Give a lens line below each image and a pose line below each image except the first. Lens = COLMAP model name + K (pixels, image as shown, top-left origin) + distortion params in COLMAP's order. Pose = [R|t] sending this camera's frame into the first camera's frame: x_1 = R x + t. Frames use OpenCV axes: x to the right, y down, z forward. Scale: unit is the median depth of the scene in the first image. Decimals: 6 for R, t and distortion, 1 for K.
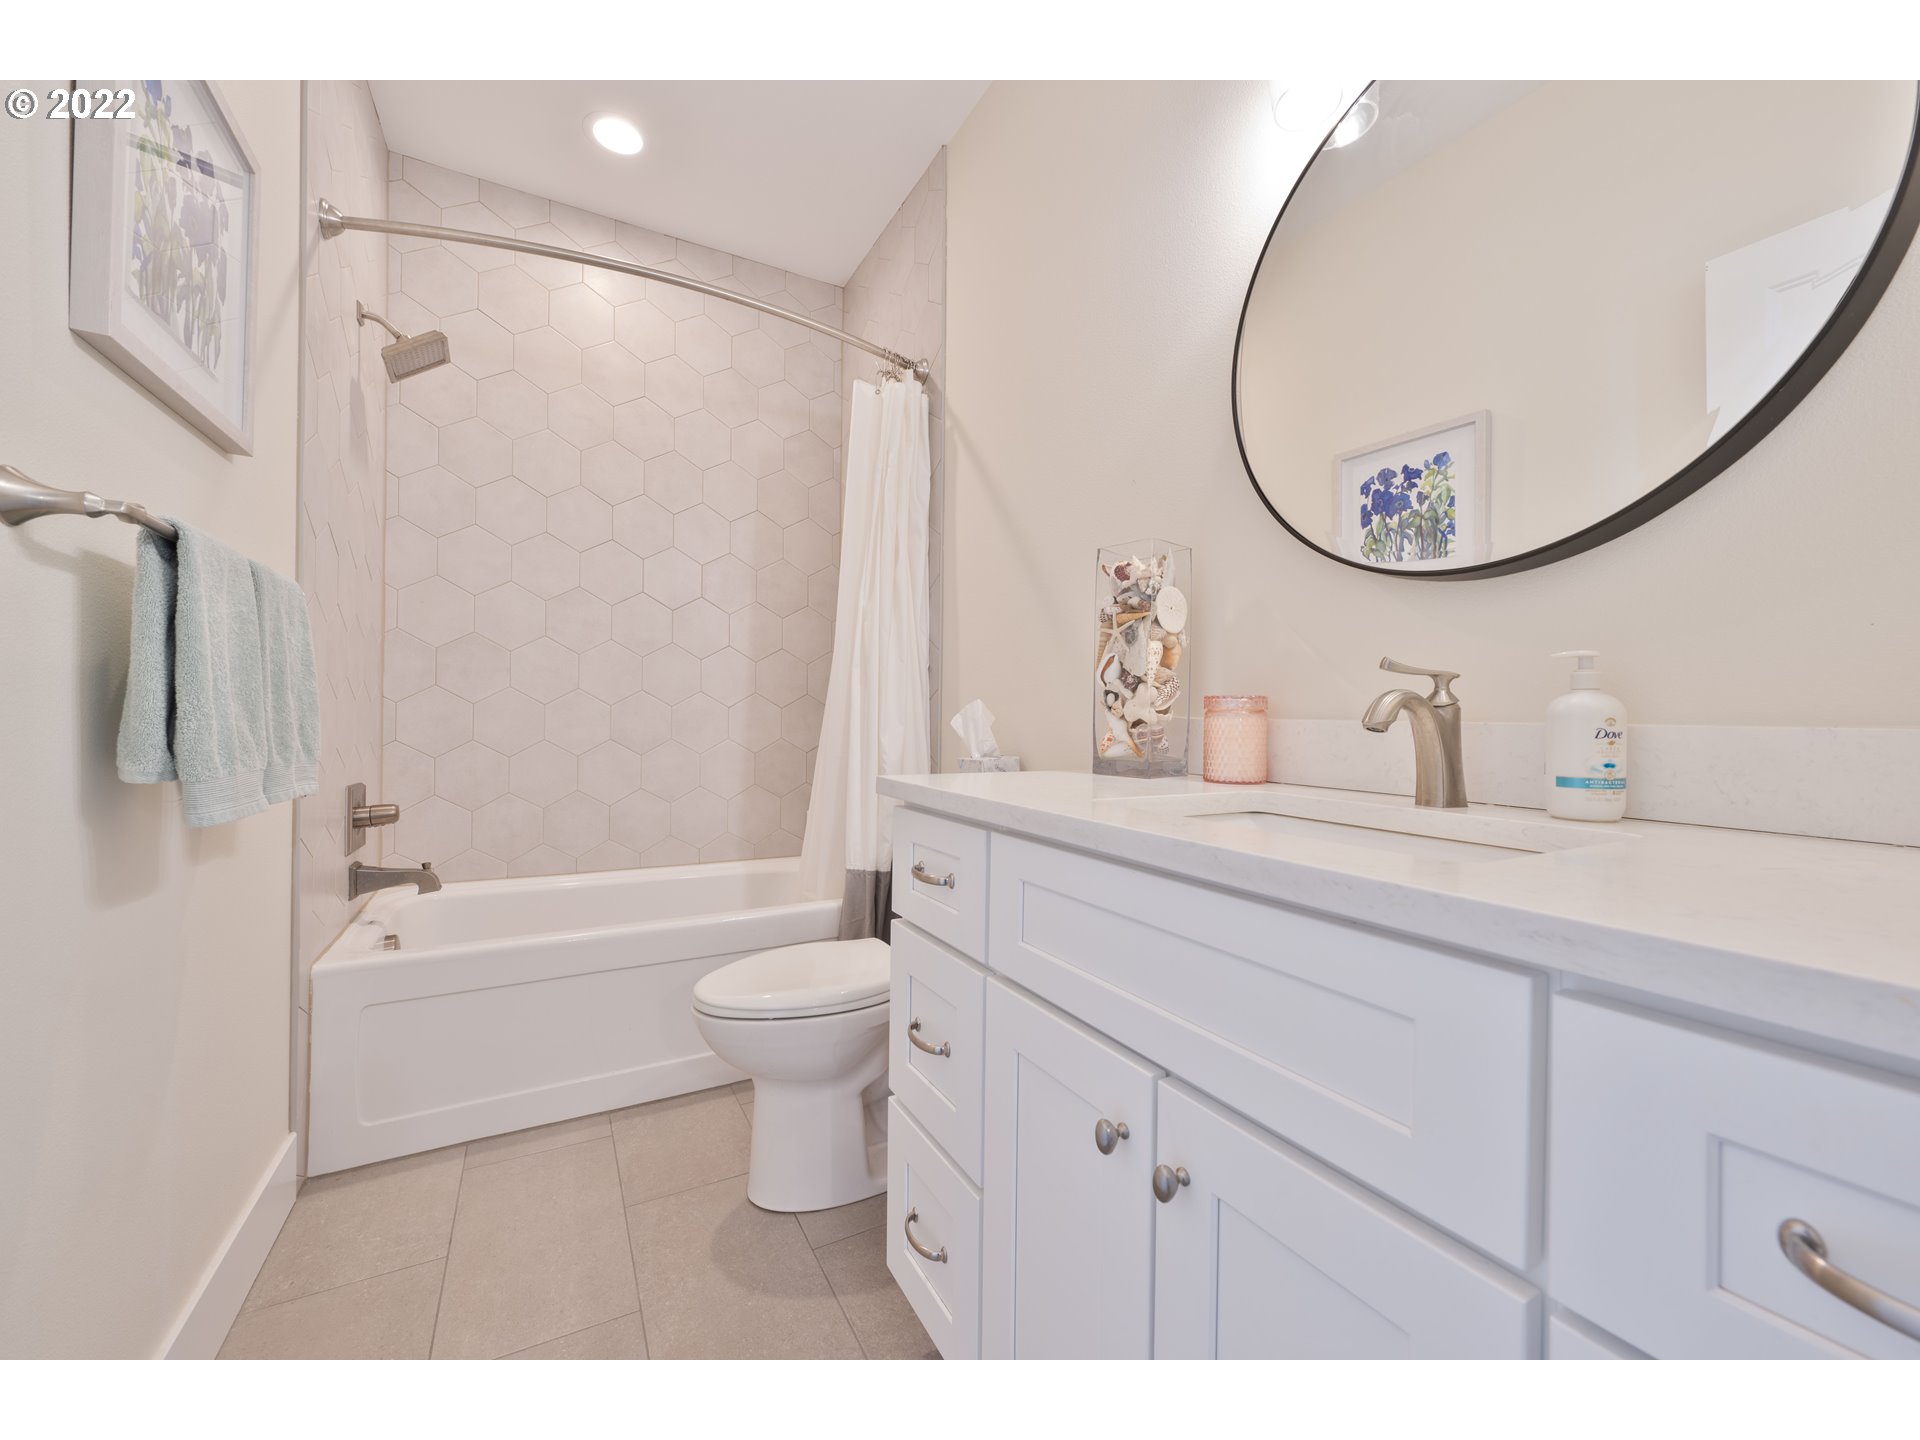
lens RADIAL K [[757.3, 0, 960.0], [0, 757.3, 720.0], [0, 0, 1]] dist [-0.002572, -0.000117]
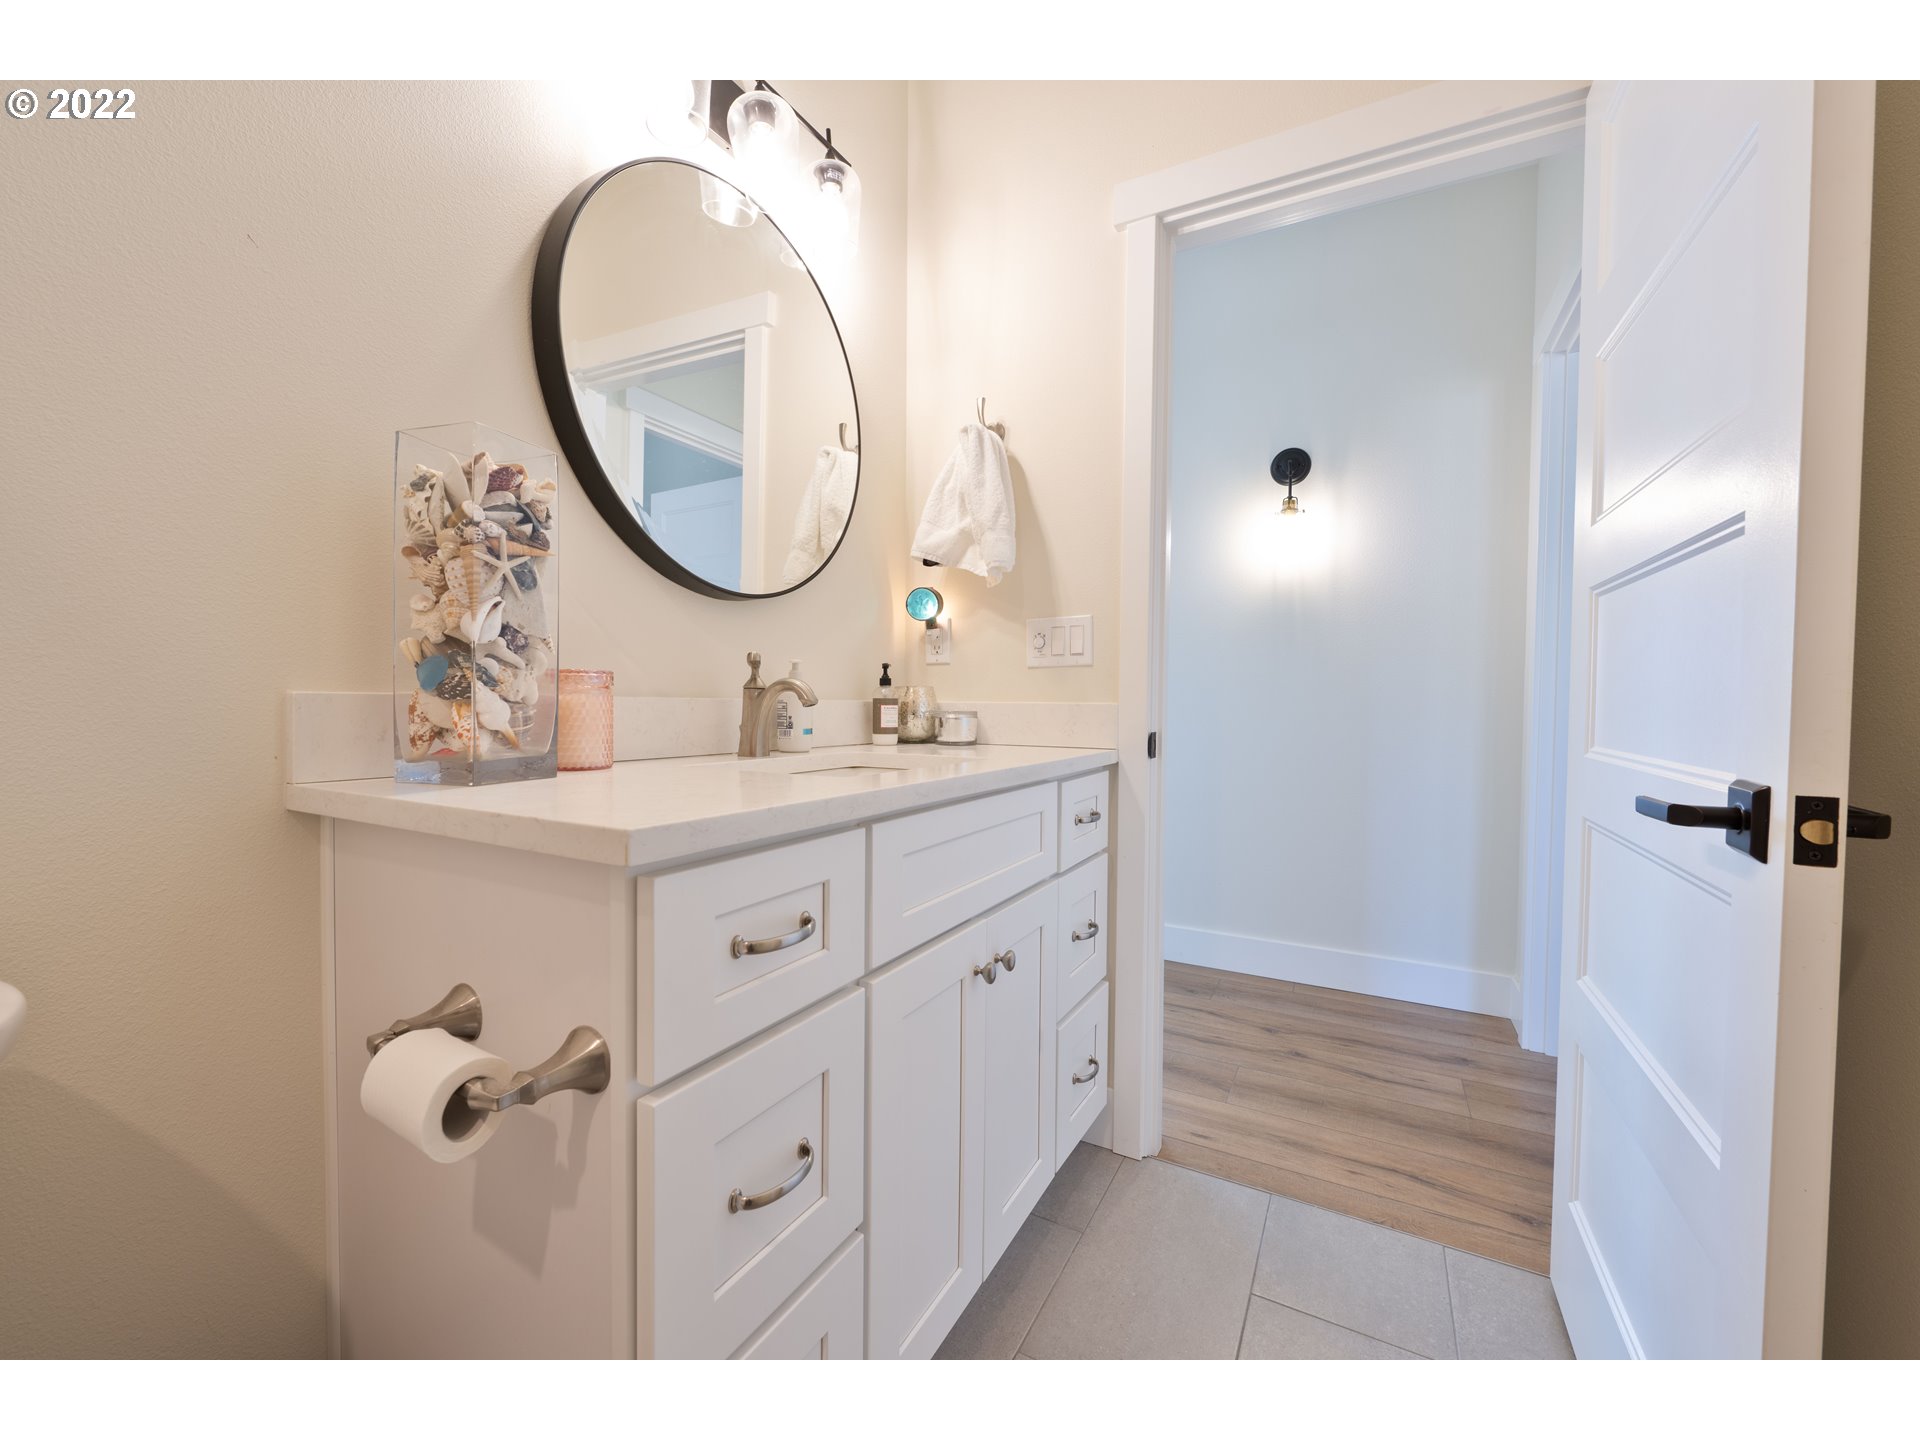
lens RADIAL K [[757.3, 0, 960.0], [0, 757.3, 720.0], [0, 0, 1]] dist [-0.002572, -0.000117]
pose [[-0.540617, -0.046054, 0.840007, -0.670342], [-0.015481, 0.998876, 0.044800, -0.020655], [-0.841127, 0.011215, -0.540722, 1.201754]]
